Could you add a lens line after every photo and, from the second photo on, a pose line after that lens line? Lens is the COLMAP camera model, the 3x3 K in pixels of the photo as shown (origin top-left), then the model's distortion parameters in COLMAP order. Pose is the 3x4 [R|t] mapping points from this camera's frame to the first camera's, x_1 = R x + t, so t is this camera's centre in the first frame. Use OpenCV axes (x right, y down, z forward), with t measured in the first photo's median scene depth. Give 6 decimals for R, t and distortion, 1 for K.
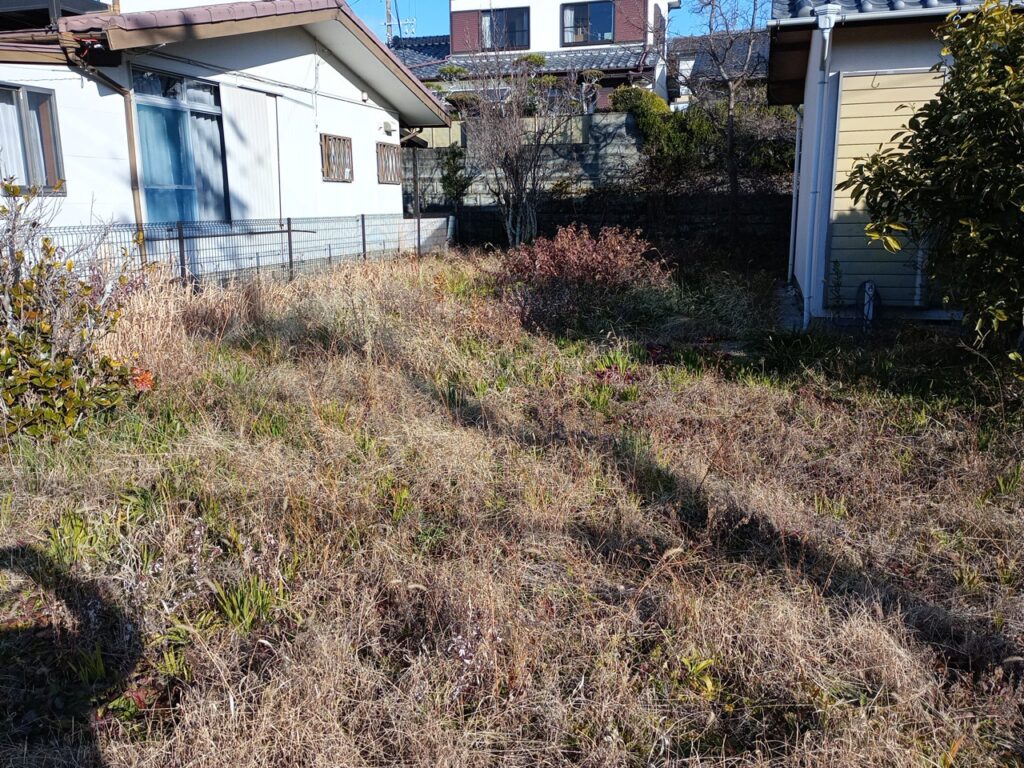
lens RADIAL K [[827.9, 0, 512.0], [0, 827.9, 384.0], [0, 0, 1]] dist [0.058435, -0.082718]
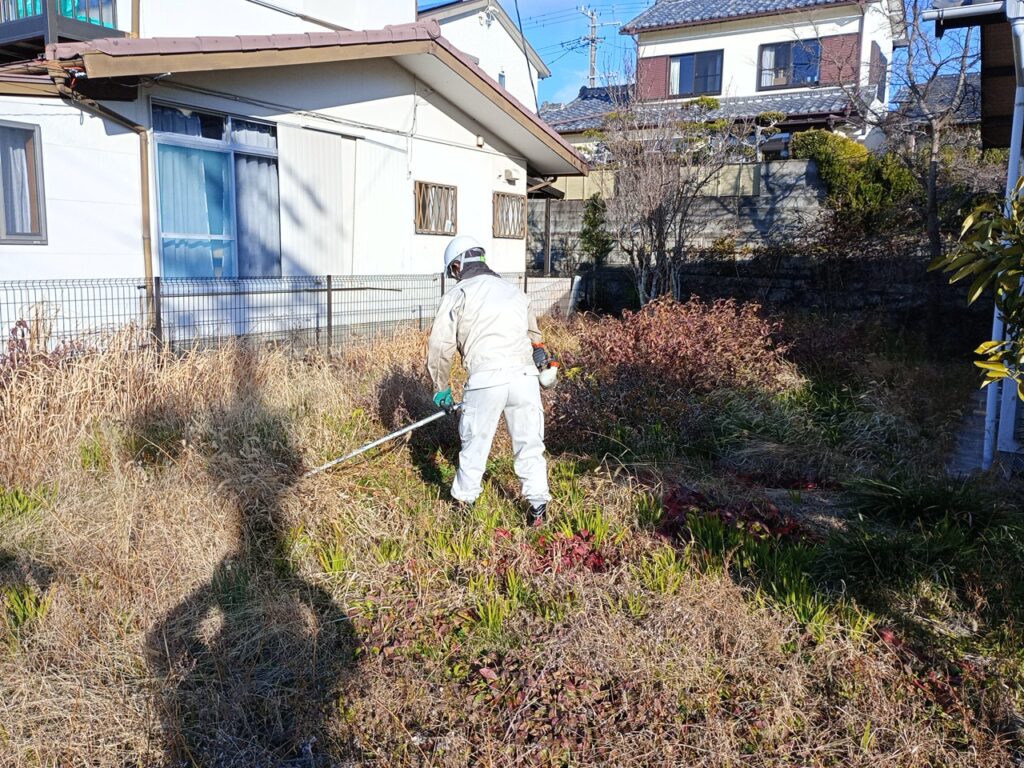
lens RADIAL K [[827.9, 0, 512.0], [0, 827.9, 384.0], [0, 0, 1]] dist [0.058435, -0.082718]
pose [[0.964956, 0.067175, -0.253669, 0.093006], [-0.082678, 0.995273, -0.050945, -0.040827], [0.249048, 0.070133, 0.965949, 0.155409]]
